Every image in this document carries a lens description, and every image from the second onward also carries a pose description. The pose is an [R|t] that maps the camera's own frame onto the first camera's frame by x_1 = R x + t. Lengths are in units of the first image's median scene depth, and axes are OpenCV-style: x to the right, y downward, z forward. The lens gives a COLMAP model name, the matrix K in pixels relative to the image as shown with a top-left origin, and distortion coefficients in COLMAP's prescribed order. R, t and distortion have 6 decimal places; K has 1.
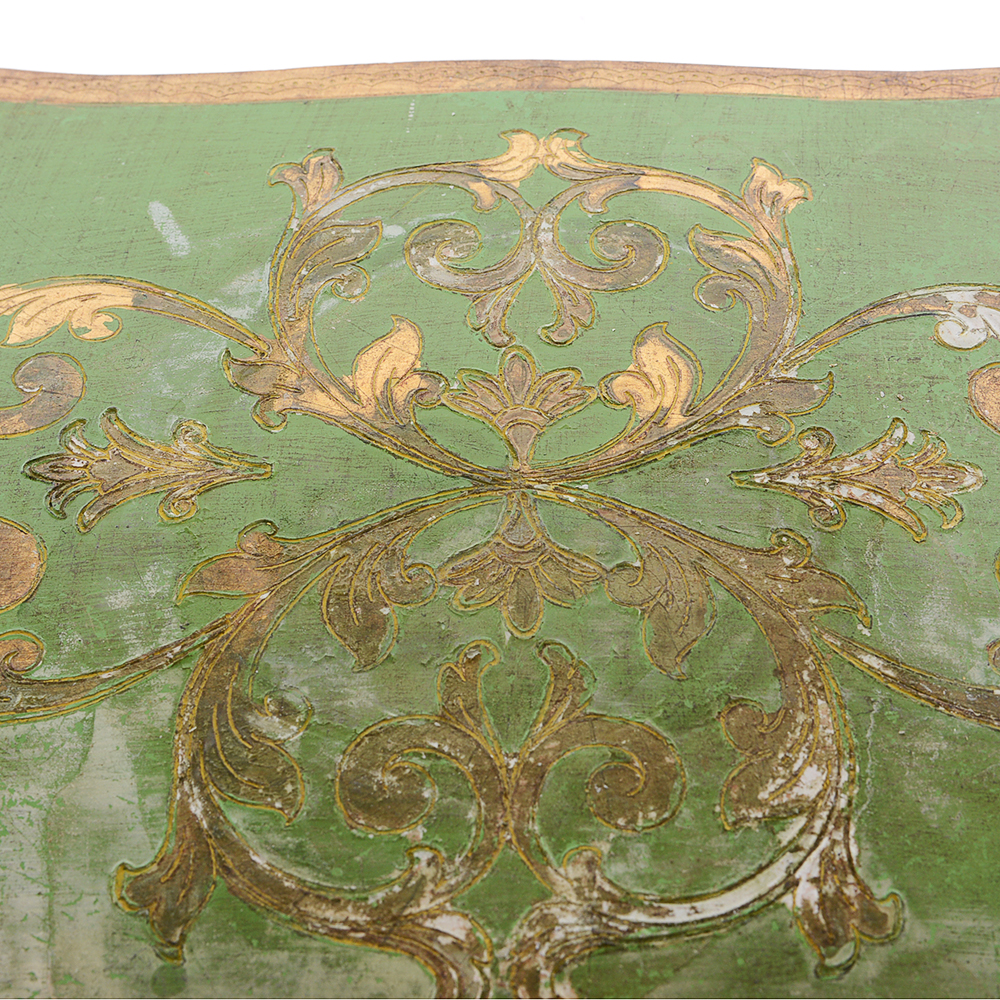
lens RADIAL K [[1476.2, 0, 500.1], [0, 1476.2, 500.7], [0, 0, 1]] dist [-0.058363, 0.000000]
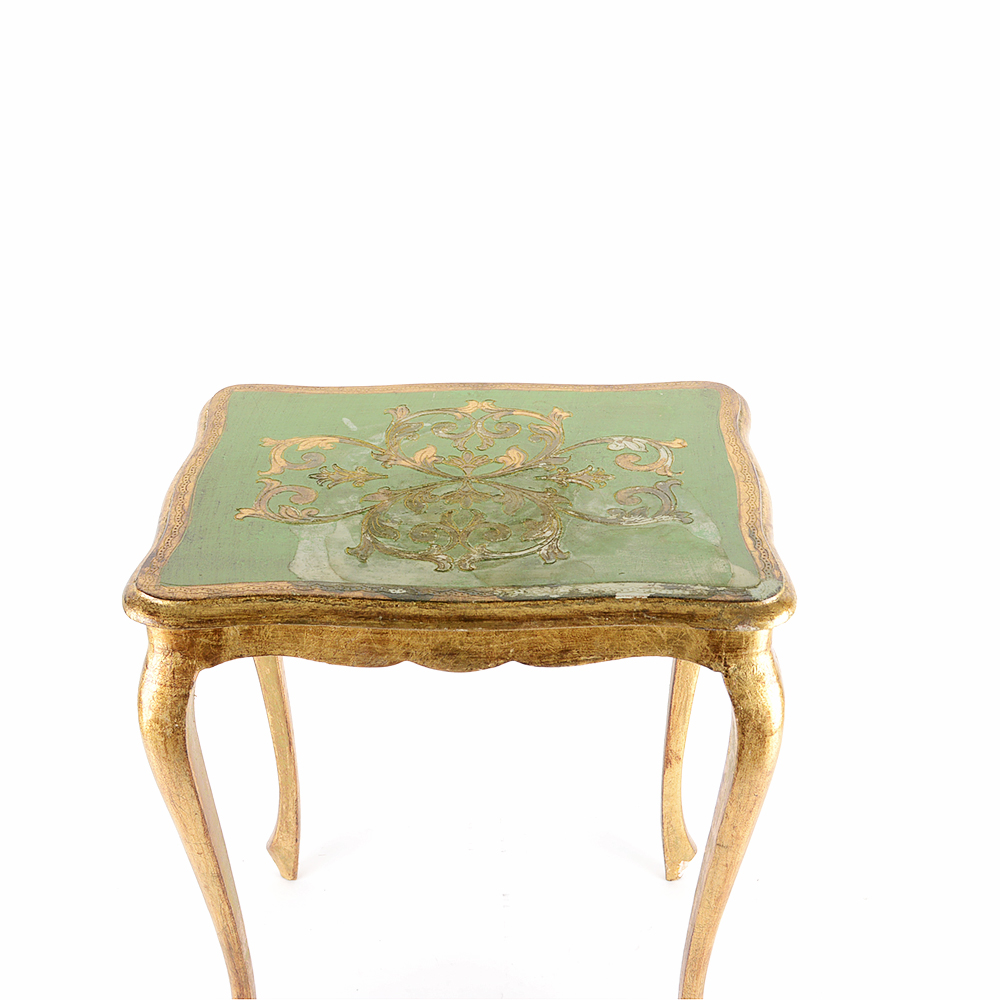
lens RADIAL K [[1476.2, 0, 498.3], [0, 1476.2, 496.5], [0, 0, 1]] dist [-0.058363, 0.000000]
pose [[0.999964, 0.000905, -0.008405, 0.110573], [-0.004032, 0.924920, -0.380140, 1.260494], [0.007430, 0.380161, 0.924891, -1.961486]]
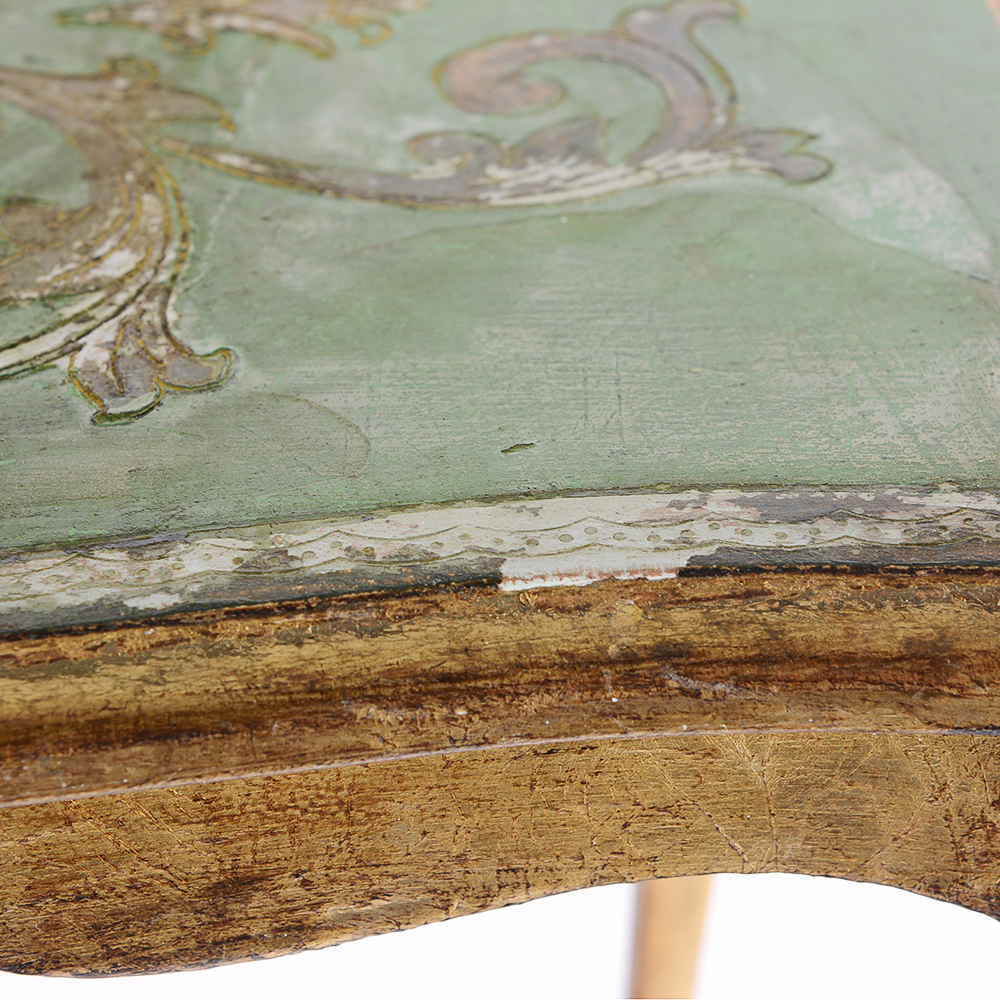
lens RADIAL K [[2894.4, 0, 501.9], [0, 2894.4, 499.5], [0, 0, 1]] dist [0.075819, 0.000000]
pose [[0.991536, -0.059515, 0.115387, 0.201212], [0.092253, 0.948319, -0.303613, 0.630754], [-0.091354, 0.311688, 0.945783, -0.200591]]
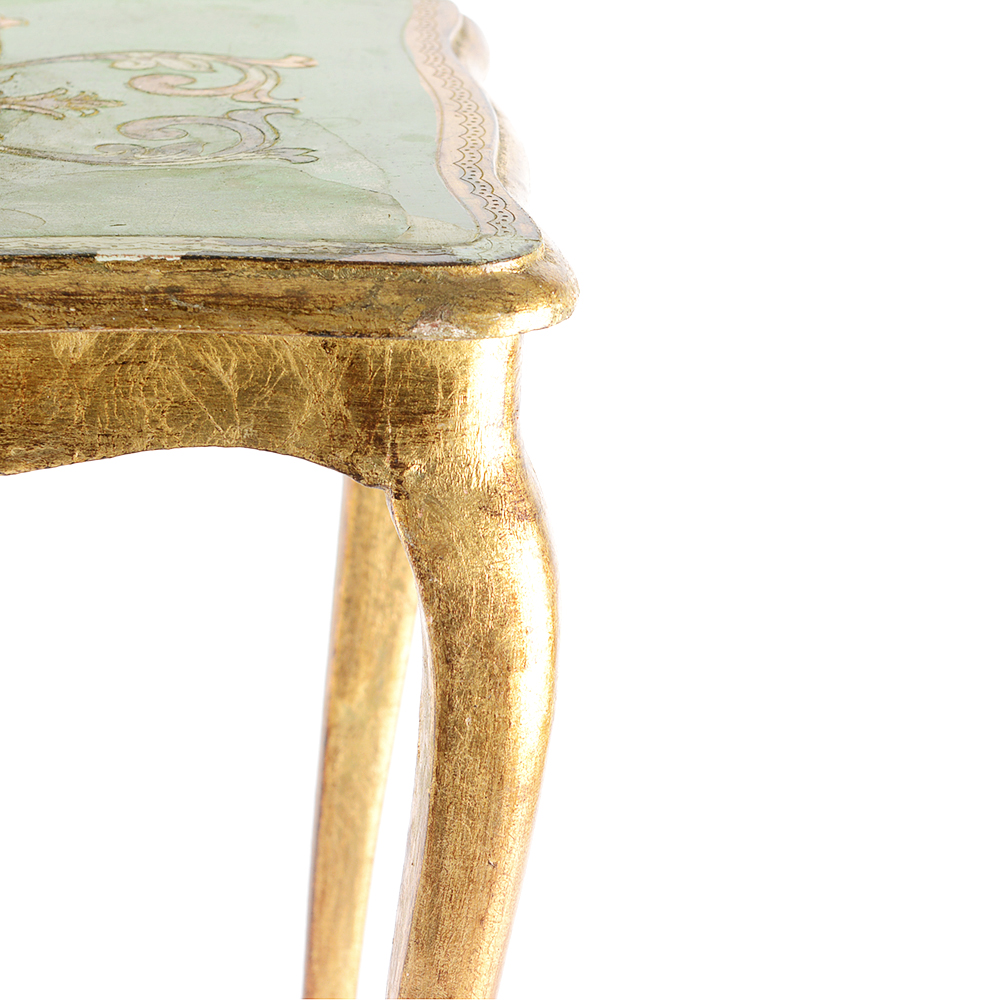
lens RADIAL K [[3627.6, 0, 500.1], [0, 3627.6, 501.3], [0, 0, 1]] dist [0.094590, 0.000000]
pose [[0.992802, 0.003477, 0.119720, 0.289280], [0.061266, 0.844164, -0.532573, 1.928592], [-0.102915, 0.536074, 0.837874, -1.398906]]
